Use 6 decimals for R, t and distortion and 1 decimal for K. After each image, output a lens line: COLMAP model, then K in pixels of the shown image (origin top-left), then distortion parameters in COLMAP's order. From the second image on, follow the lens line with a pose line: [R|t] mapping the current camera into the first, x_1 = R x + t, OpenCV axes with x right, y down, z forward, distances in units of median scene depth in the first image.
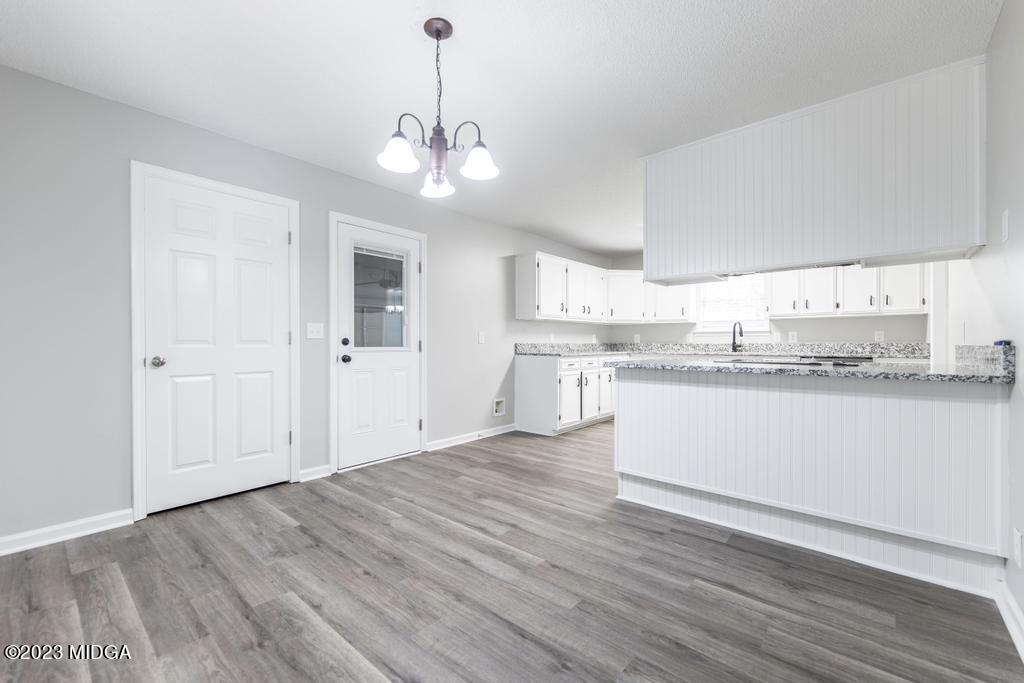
lens RADIAL K [[417.6, 0, 495.4], [0, 417.6, 343.3], [0, 0, 1]] dist [-0.002761, 0.000086]
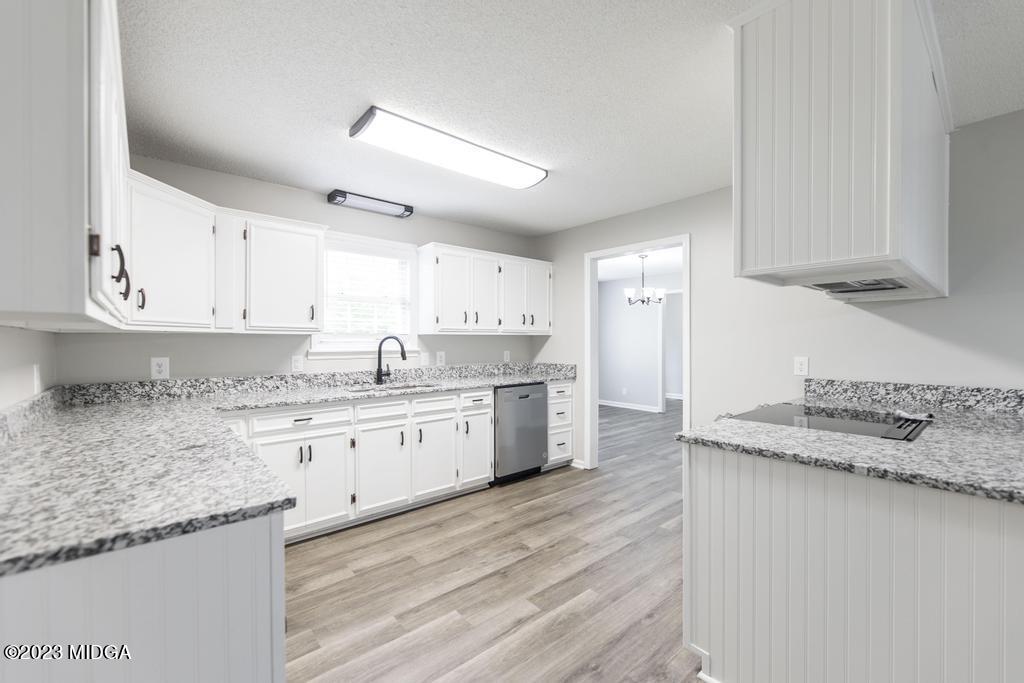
lens RADIAL K [[417.6, 0, 511.1], [0, 417.6, 341.7], [0, 0, 1]] dist [-0.002761, 0.000086]
pose [[0.117445, -0.001387, 0.993078, -0.038201], [0.004209, 0.999991, 0.000899, -0.069194], [-0.993070, 0.004074, 0.117450, 1.192025]]
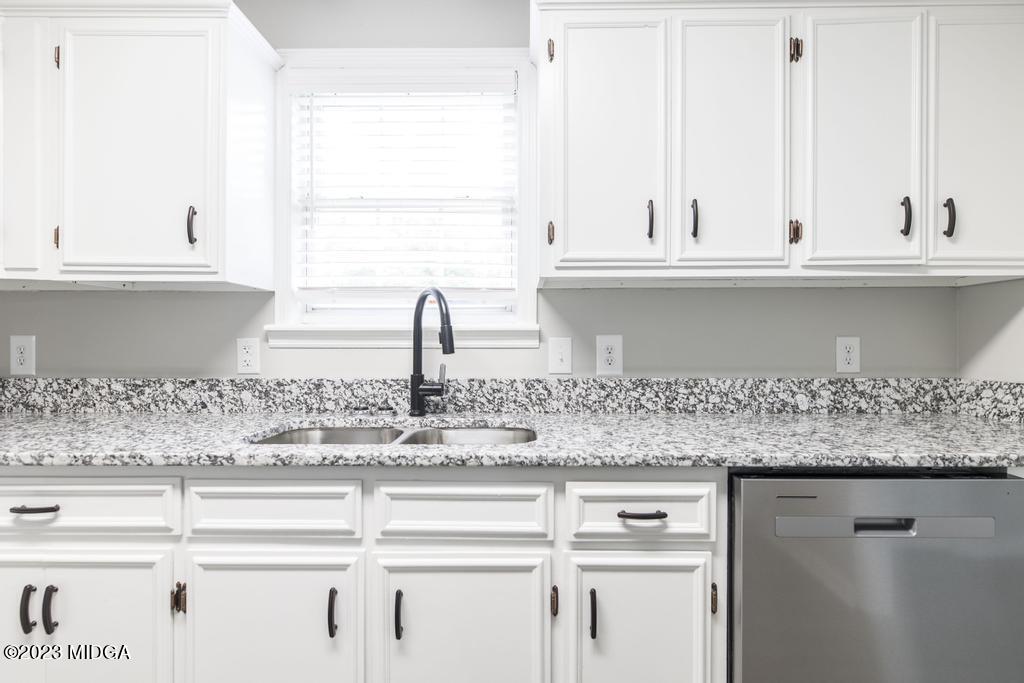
lens RADIAL K [[503.0, 0, 520.5], [0, 503.0, 342.9], [0, 0, 1]] dist [-0.002344, -0.000061]
pose [[0.735659, 0.001319, 0.677351, 0.681776], [0.000322, 0.999997, -0.002297, -0.033303], [-0.677353, 0.001908, 0.735656, 1.213075]]
